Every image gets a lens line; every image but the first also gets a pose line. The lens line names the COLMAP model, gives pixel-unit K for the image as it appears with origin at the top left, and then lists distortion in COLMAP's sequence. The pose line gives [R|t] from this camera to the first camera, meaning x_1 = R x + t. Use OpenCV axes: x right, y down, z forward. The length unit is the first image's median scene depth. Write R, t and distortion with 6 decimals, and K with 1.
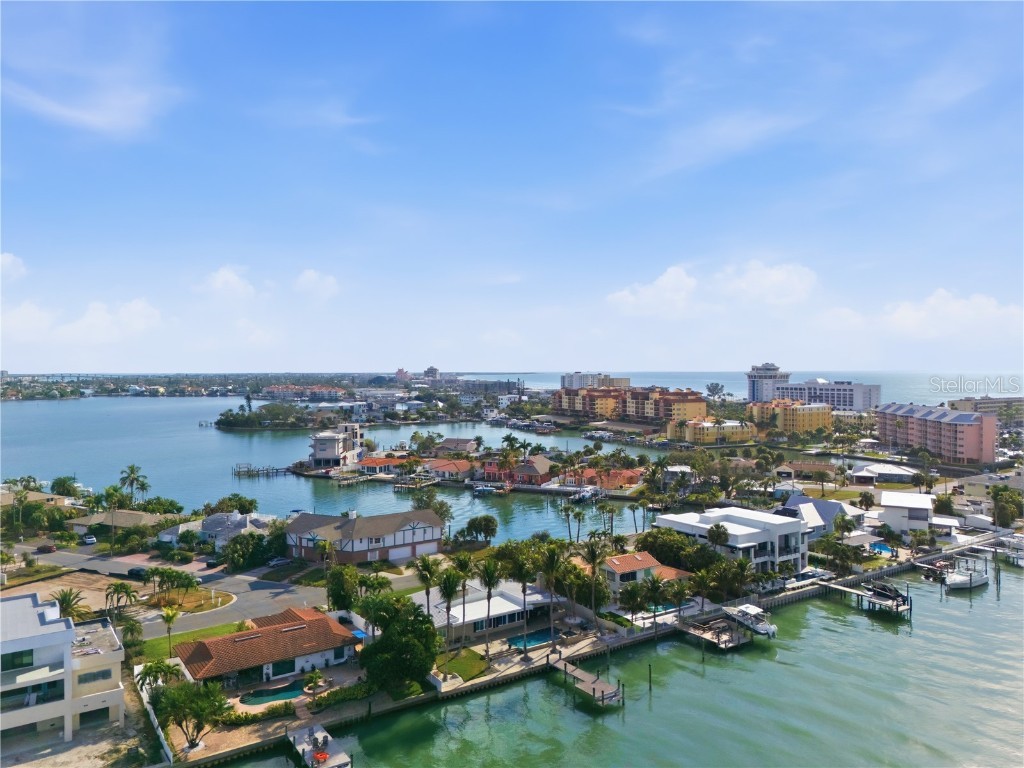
lens RADIAL K [[746.8, 0, 511.5], [0, 746.8, 382.0], [0, 0, 1]] dist [0.072316, -0.021341]
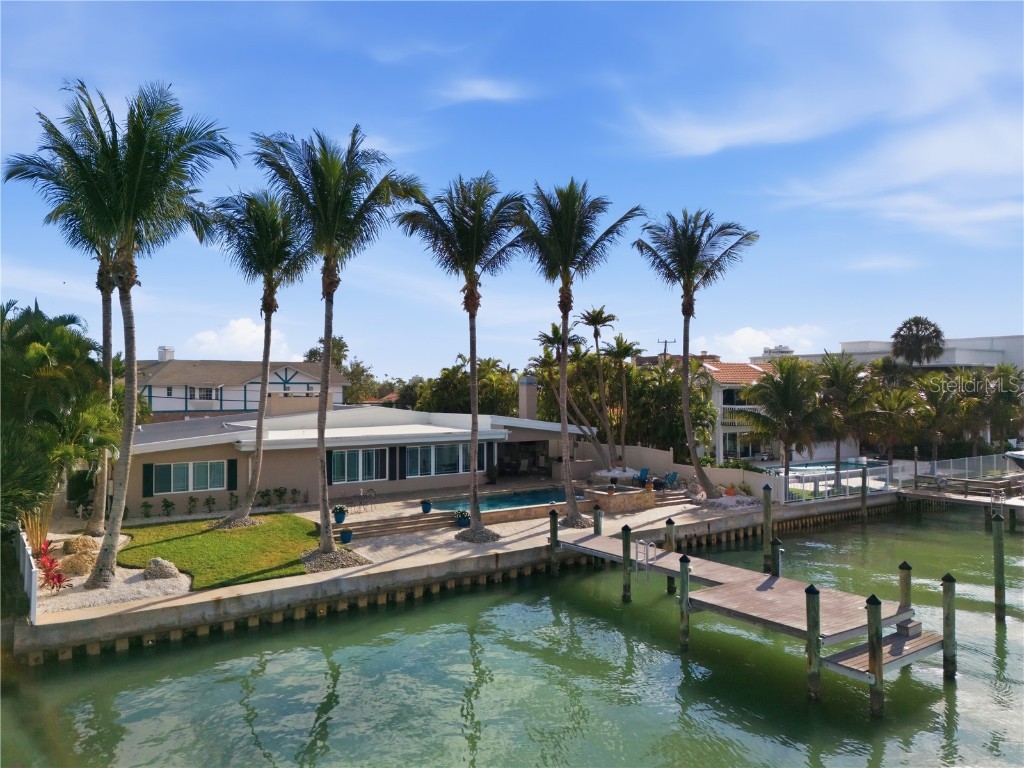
lens RADIAL K [[746.8, 0, 515.8], [0, 746.8, 390.8], [0, 0, 1]] dist [0.072316, -0.021341]
pose [[0.999800, 0.003445, 0.019706, 0.020915], [-0.003124, 0.999862, -0.016302, 0.238712], [-0.019759, 0.016237, 0.999673, 0.540280]]
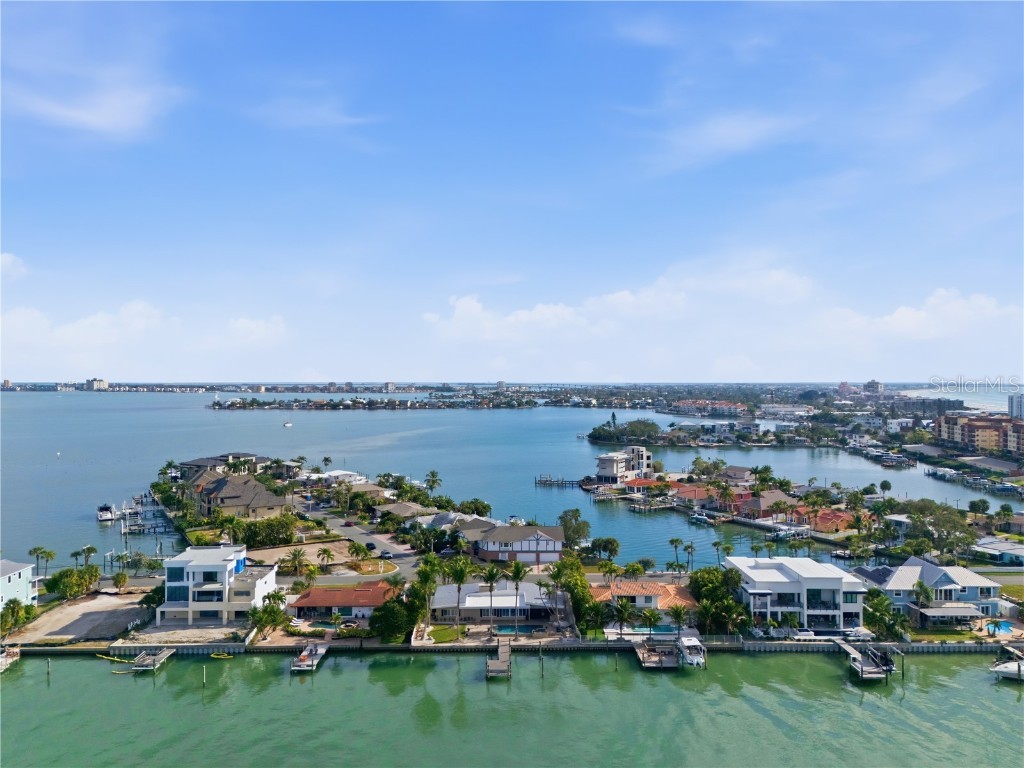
lens RADIAL K [[746.8, 0, 511.1], [0, 746.8, 381.3], [0, 0, 1]] dist [0.072316, -0.021341]
pose [[0.832521, 0.003810, -0.553981, 0.605072], [-0.012051, 0.999864, -0.011235, -0.064843], [0.553863, 0.016029, 0.832454, -0.092081]]
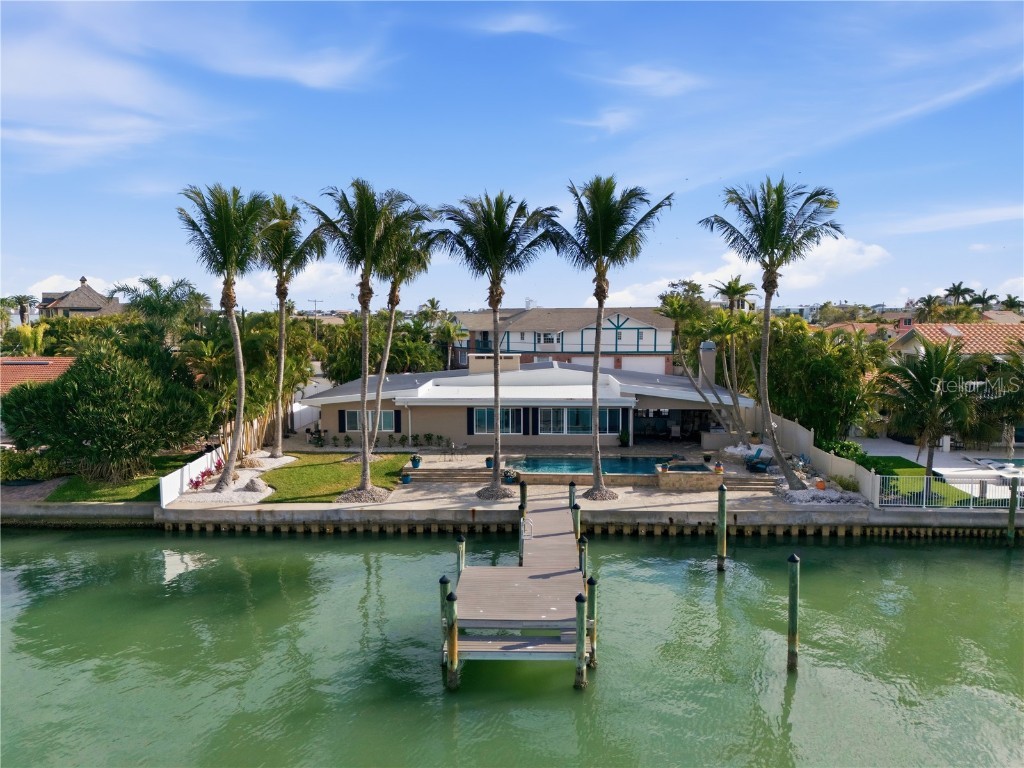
lens RADIAL K [[746.8, 0, 514.9], [0, 746.8, 379.1], [0, 0, 1]] dist [0.072316, -0.021341]
pose [[0.805847, 0.055400, -0.589526, 0.168459], [-0.011475, 0.996888, 0.077996, 0.217488], [0.592012, -0.056088, 0.803975, 0.553840]]
